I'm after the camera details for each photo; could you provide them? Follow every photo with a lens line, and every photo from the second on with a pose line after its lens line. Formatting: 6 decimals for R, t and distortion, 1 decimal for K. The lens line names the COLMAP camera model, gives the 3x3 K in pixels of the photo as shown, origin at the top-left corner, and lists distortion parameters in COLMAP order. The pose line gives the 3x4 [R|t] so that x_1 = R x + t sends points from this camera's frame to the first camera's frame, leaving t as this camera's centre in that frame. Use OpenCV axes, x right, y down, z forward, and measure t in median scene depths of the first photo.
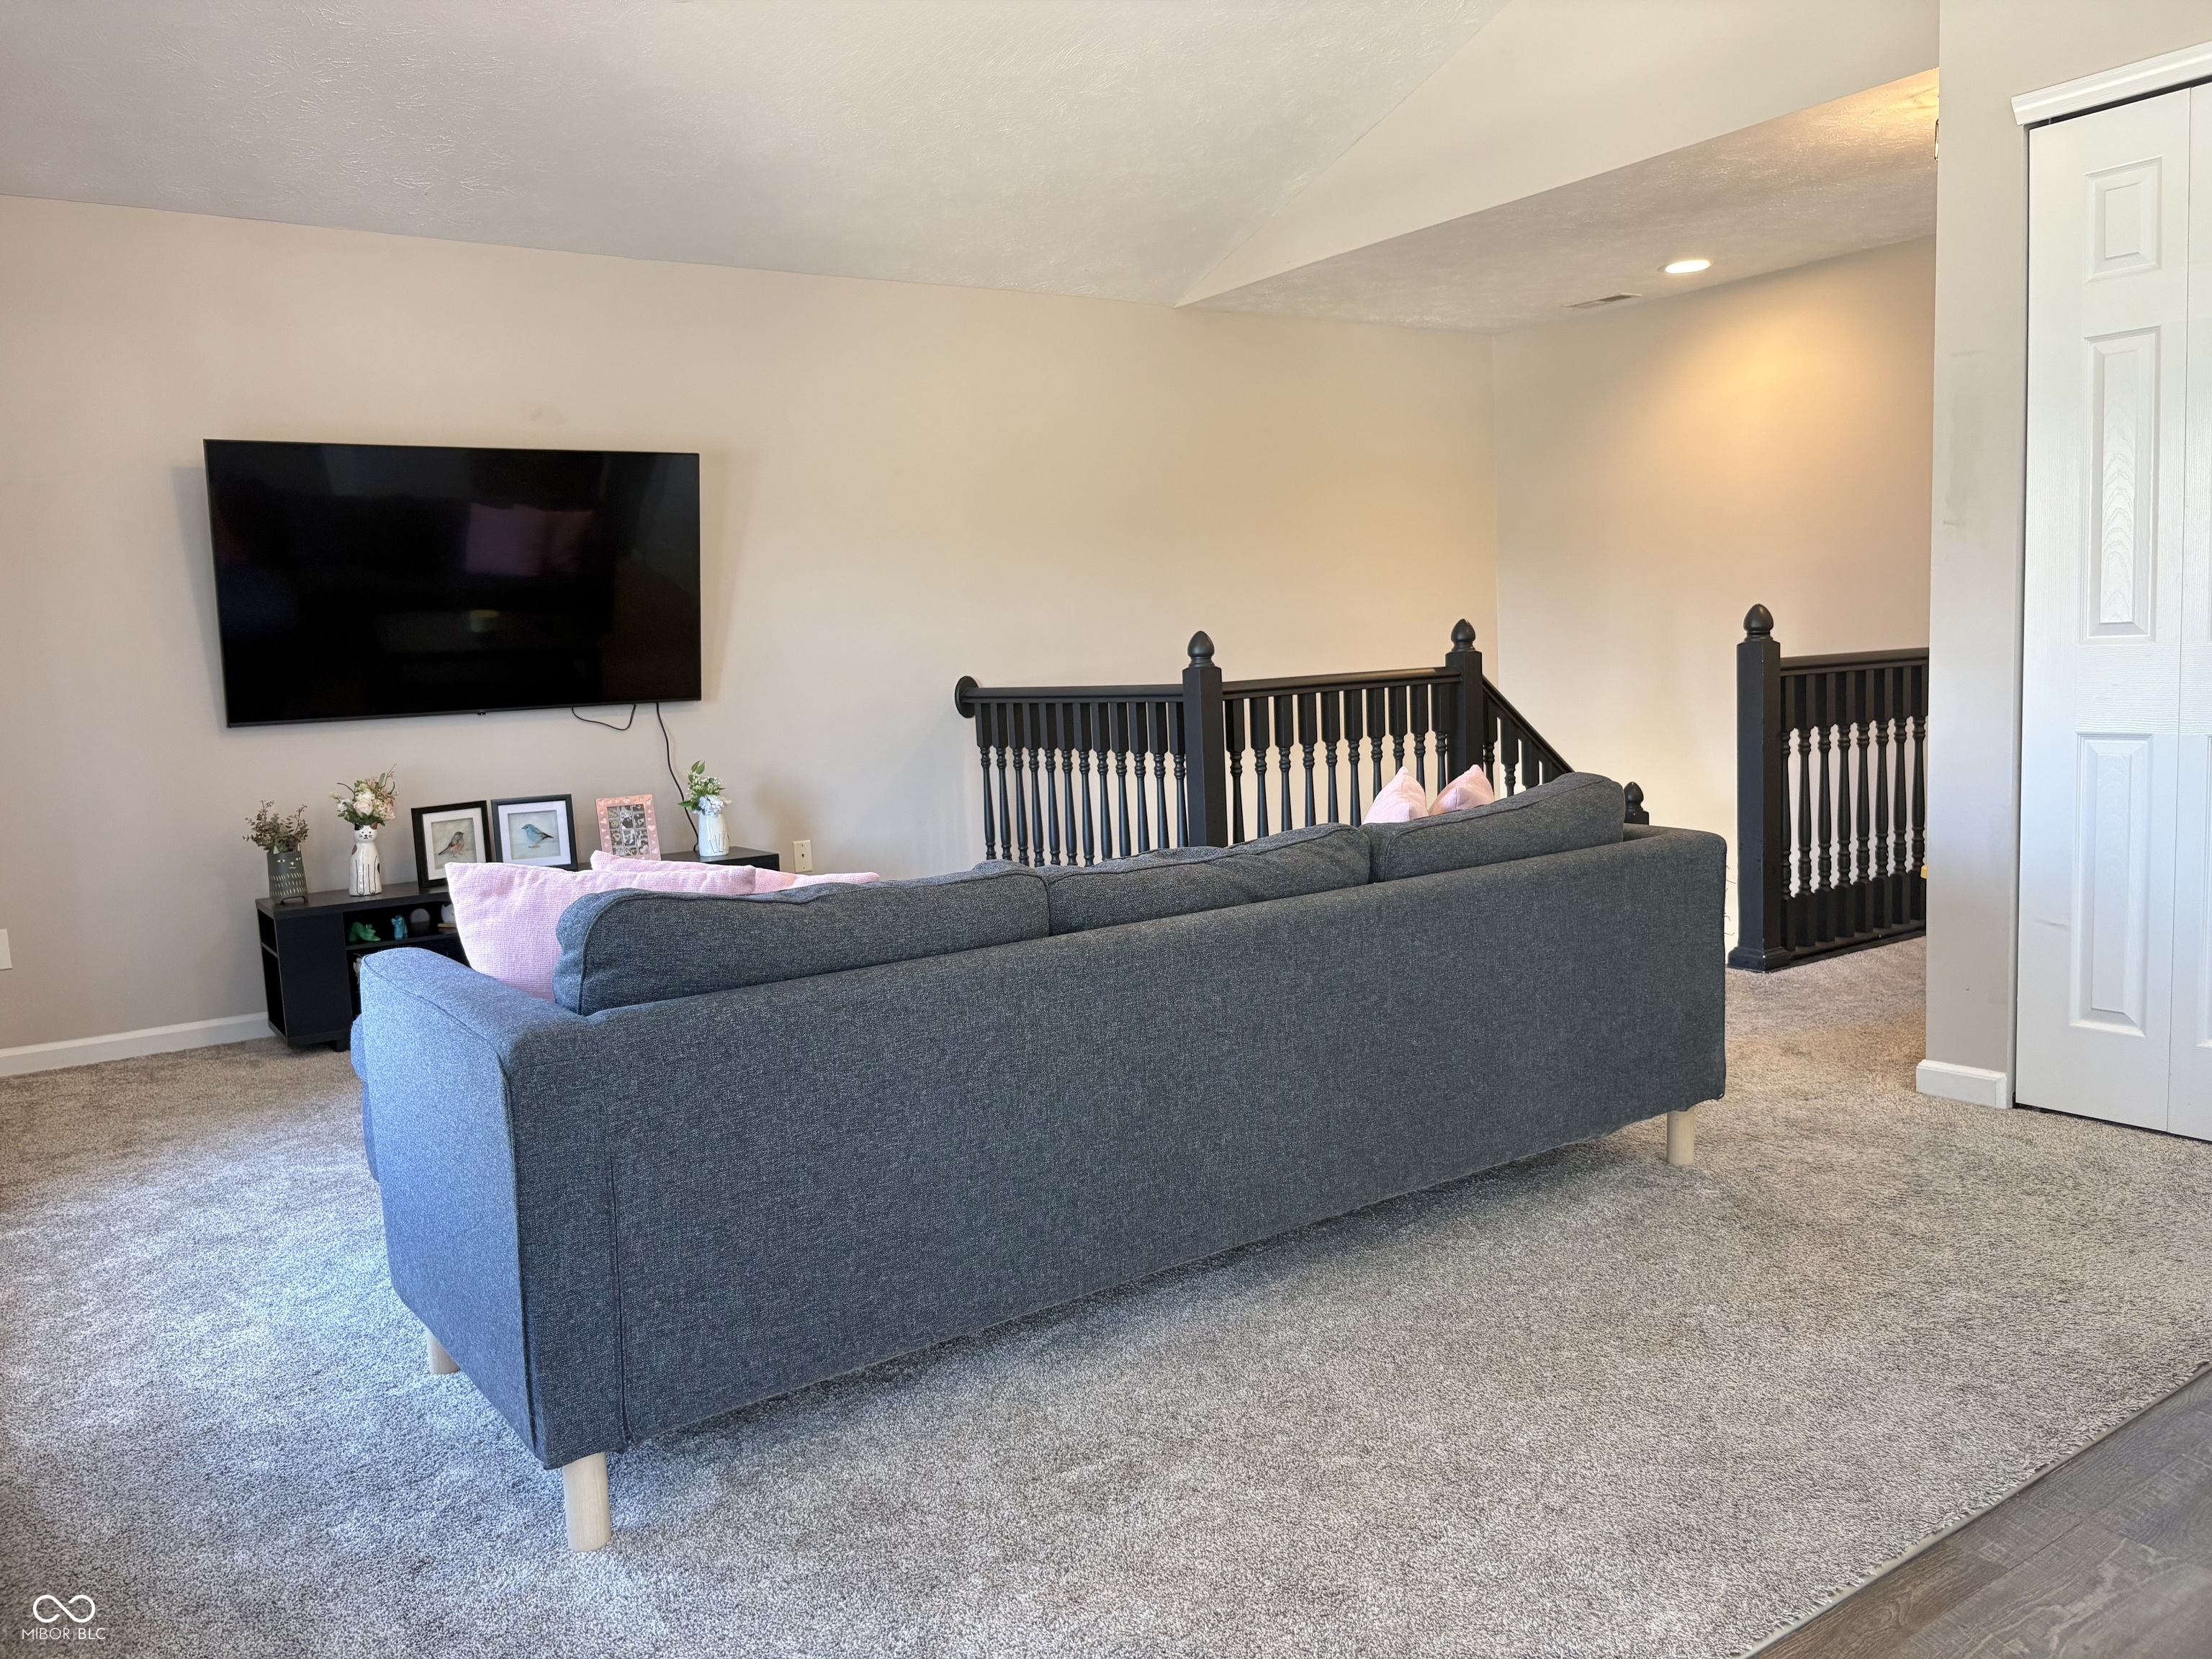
lens RADIAL K [[1701.2, 0, 1106.0], [0, 1701.2, 829.5], [0, 0, 1]] dist [0.043583, -0.091441]
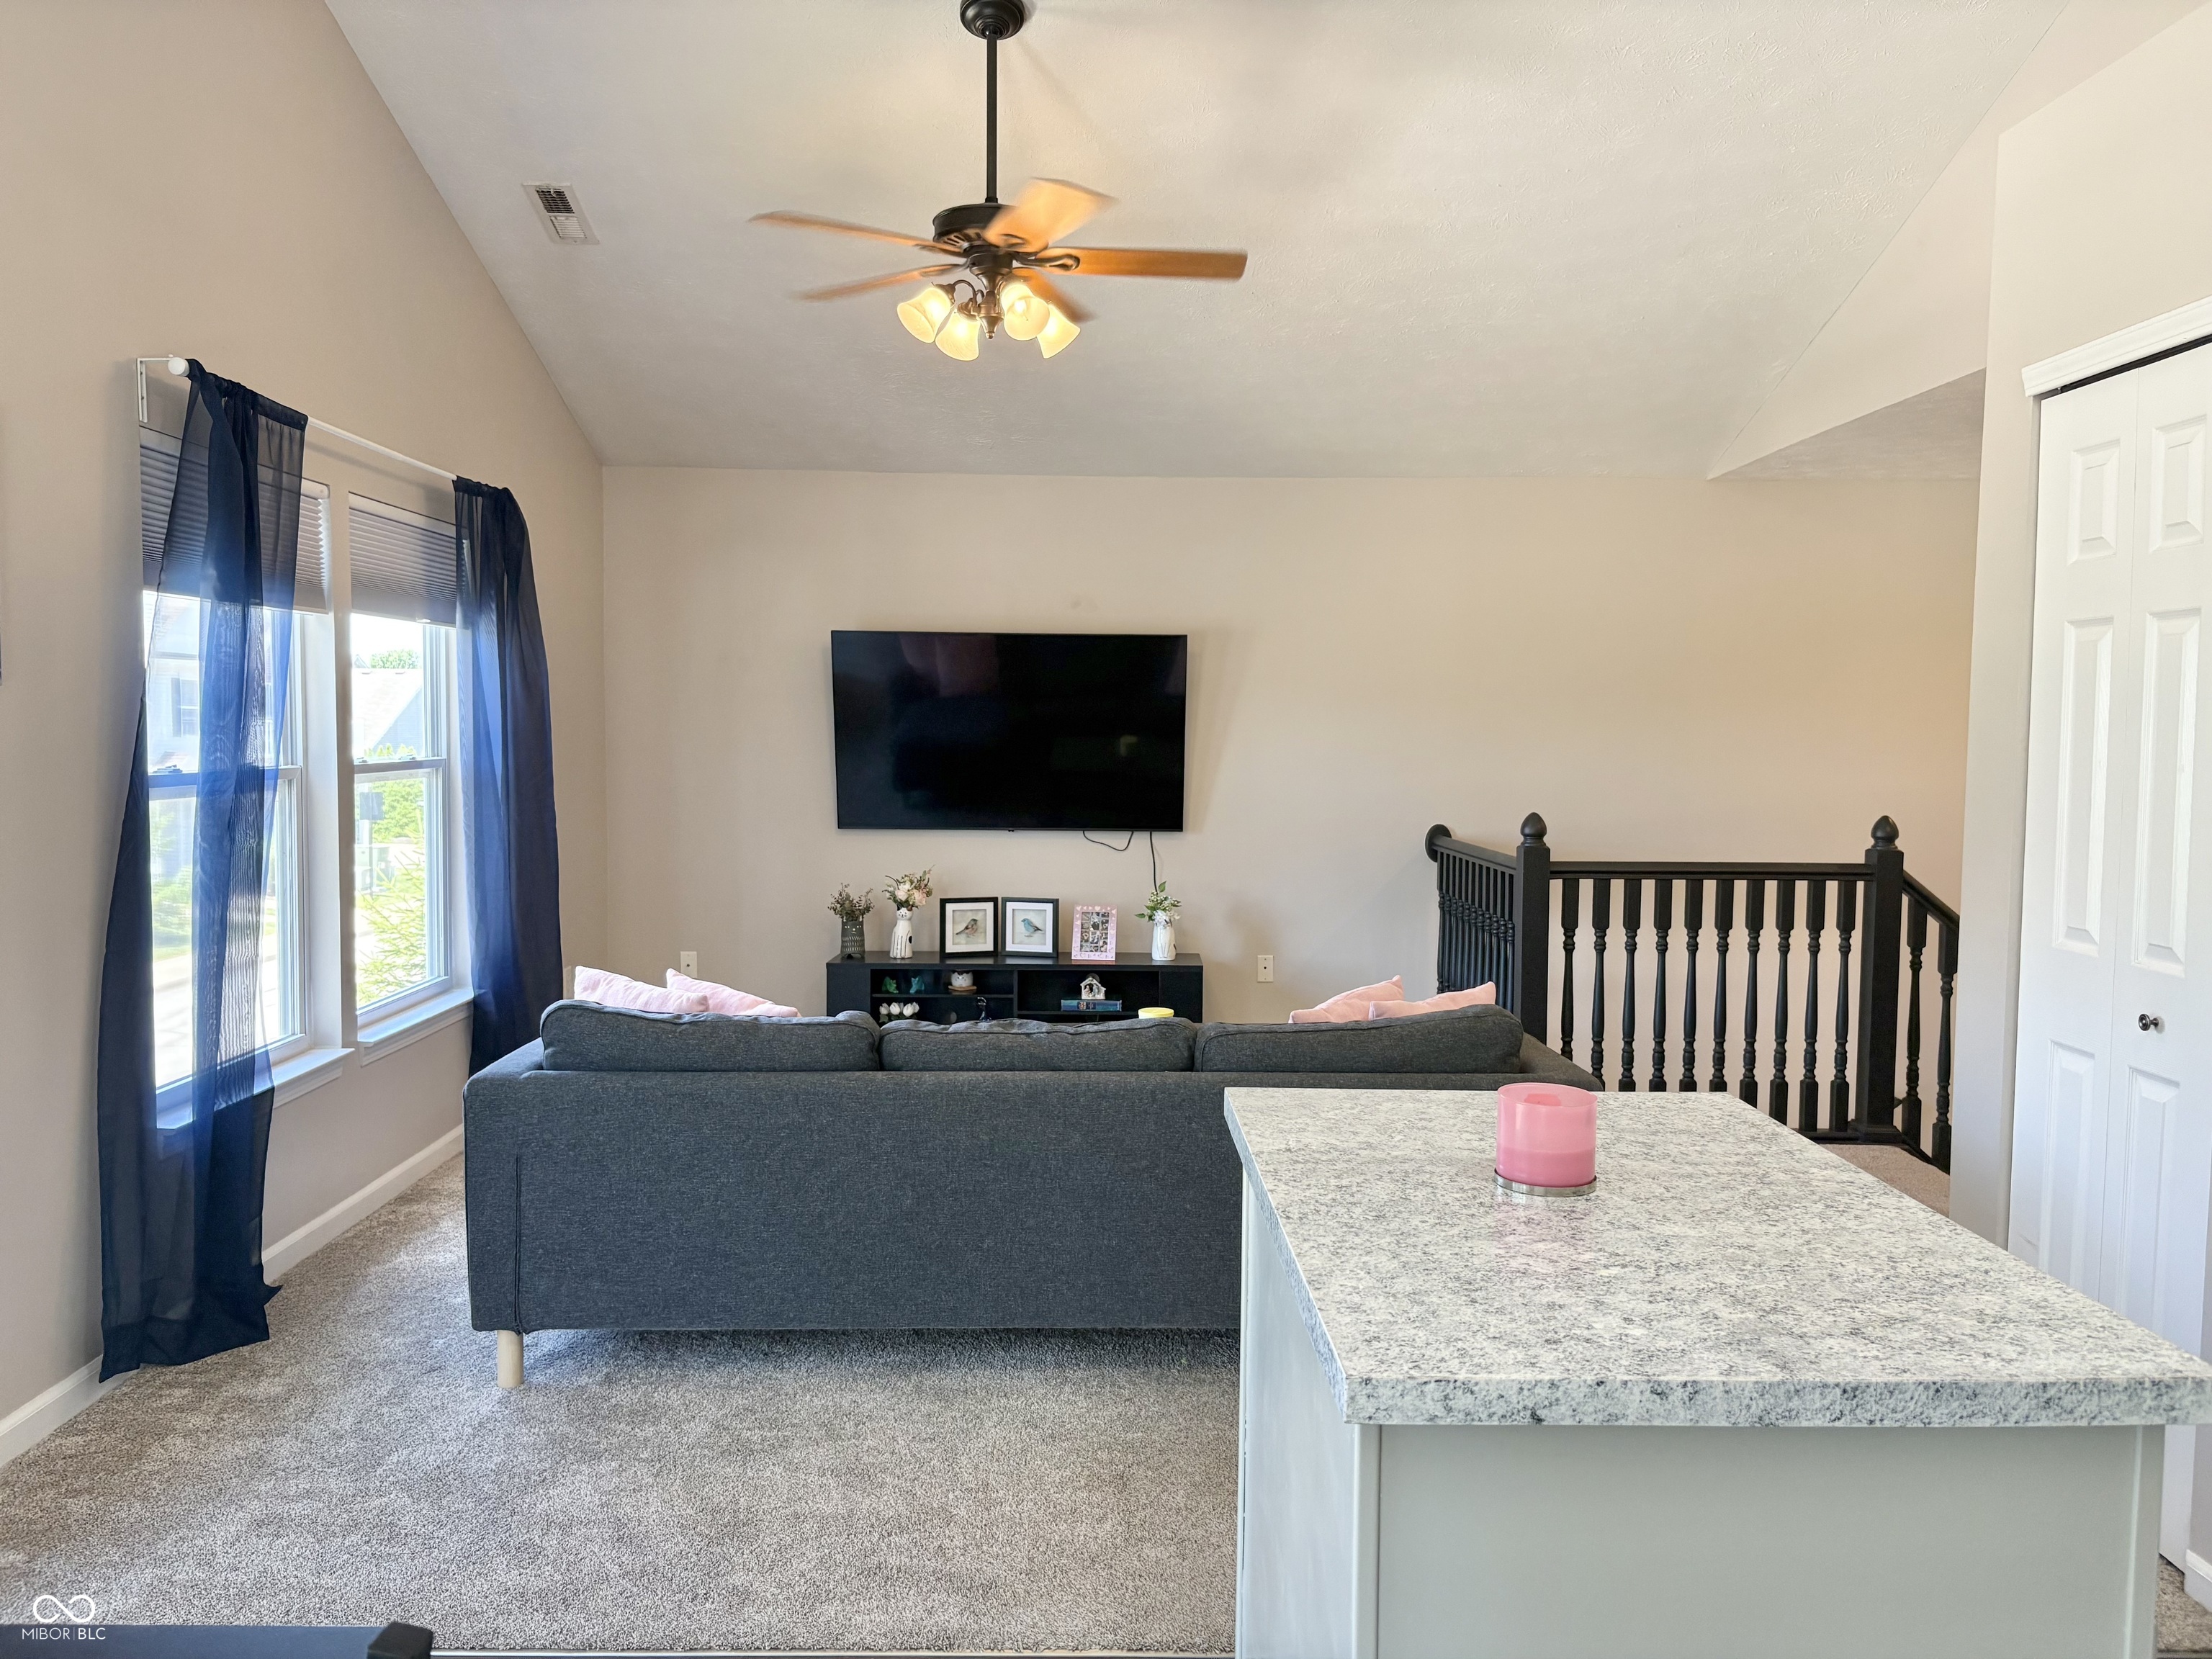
lens RADIAL K [[1671.8, 0, 1106.0], [0, 1671.8, 829.5], [0, 0, 1]] dist [0.044799, -0.227135]
pose [[0.824485, 0.085474, -0.559391, 0.448303], [-0.105651, 0.994396, -0.003777, -0.077007], [0.555933, 0.062214, 0.828895, -0.030344]]
